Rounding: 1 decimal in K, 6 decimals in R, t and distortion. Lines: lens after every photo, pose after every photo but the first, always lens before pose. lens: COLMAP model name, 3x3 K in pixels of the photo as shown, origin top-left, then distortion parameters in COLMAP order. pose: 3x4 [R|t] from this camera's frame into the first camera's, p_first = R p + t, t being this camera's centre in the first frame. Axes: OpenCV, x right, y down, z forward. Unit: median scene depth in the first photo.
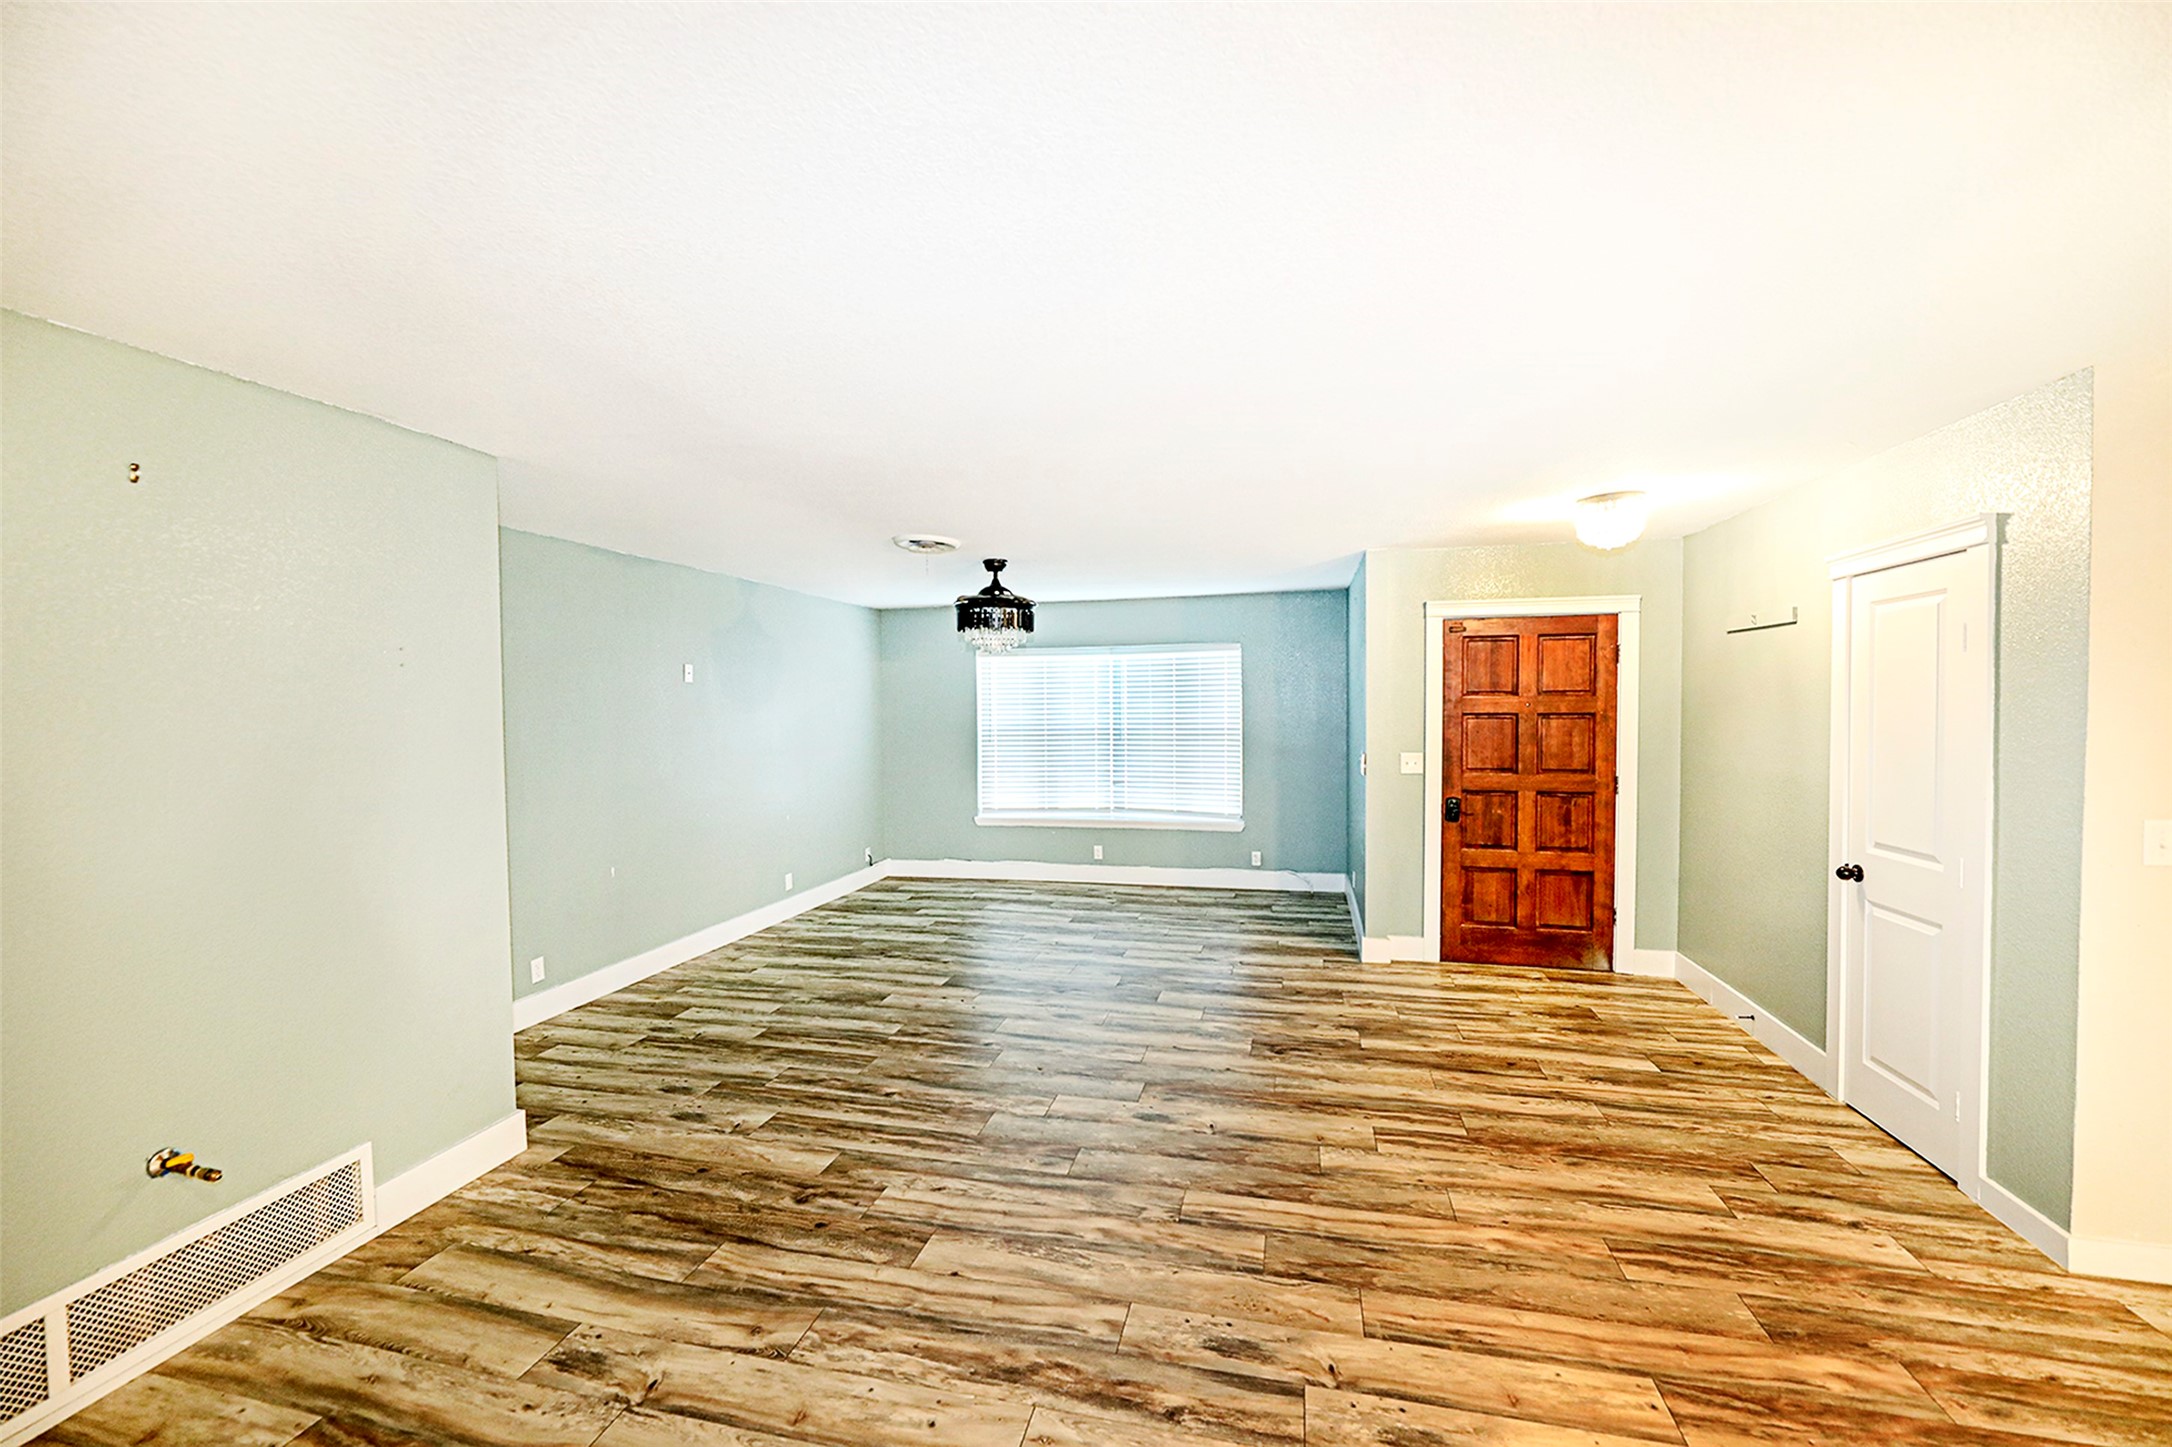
lens RADIAL K [[767.1, 0, 1149.1], [0, 767.1, 732.0], [0, 0, 1]] dist [-0.000717, -0.002013]
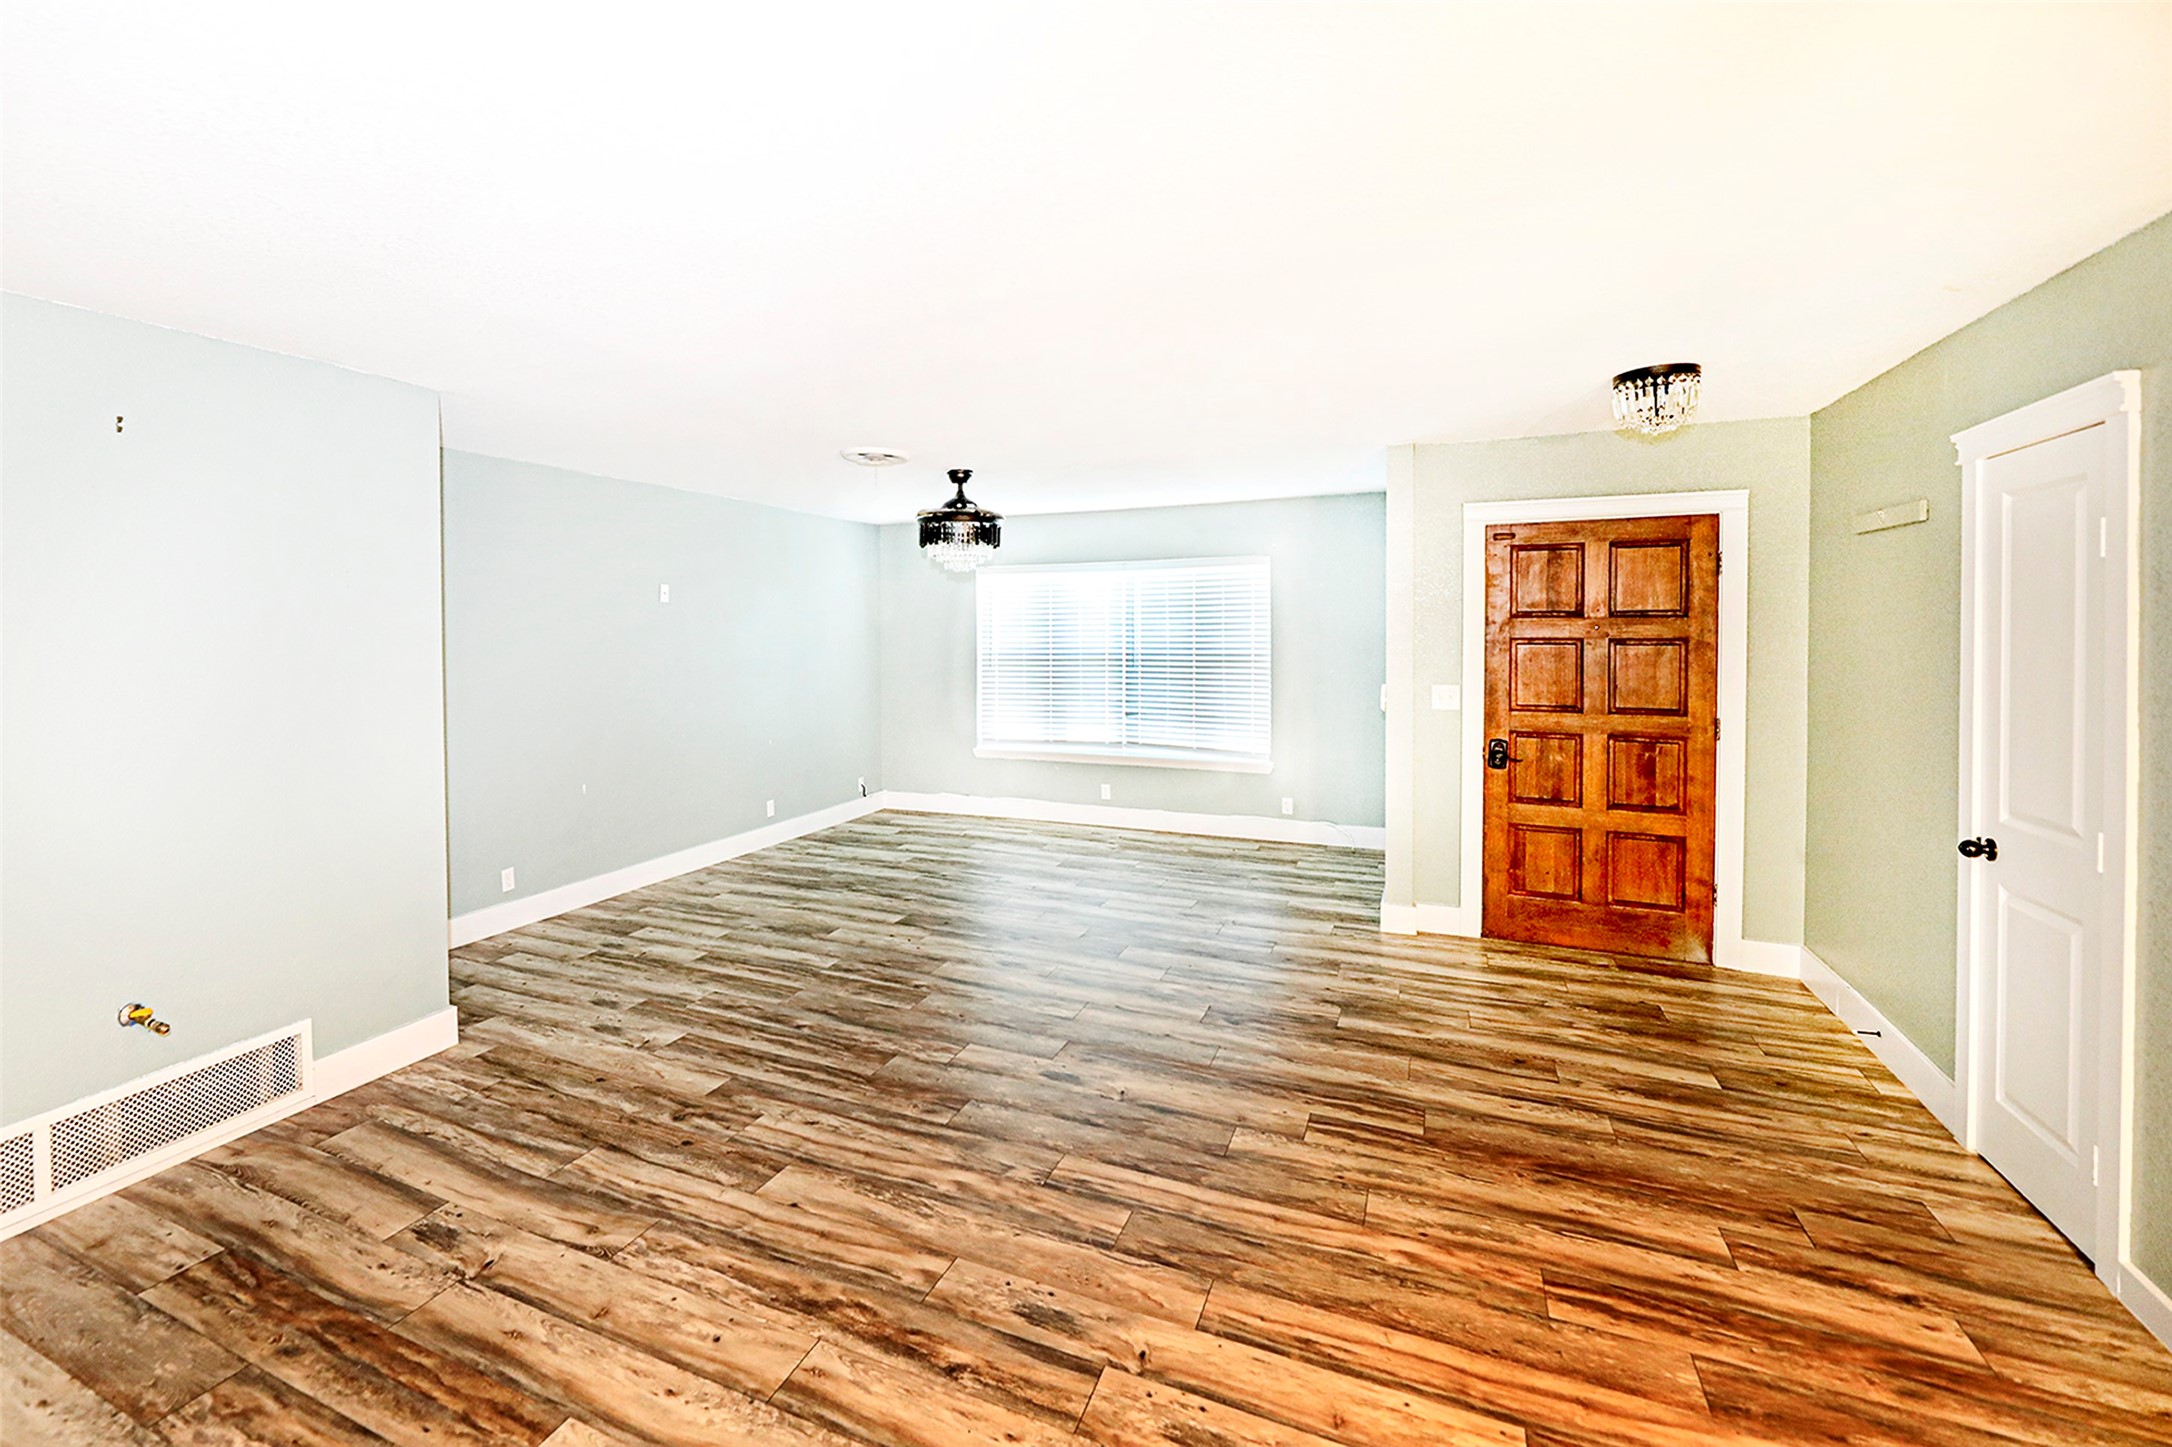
lens RADIAL K [[877.4, 0, 1085.9], [0, 877.4, 651.2], [0, 0, 1]] dist [-0.000534, -0.002396]
pose [[0.982247, 0.008717, -0.187392, 0.267429], [-0.010534, 0.999907, -0.008703, 0.005288], [0.187298, 0.010523, 0.982247, -0.030980]]
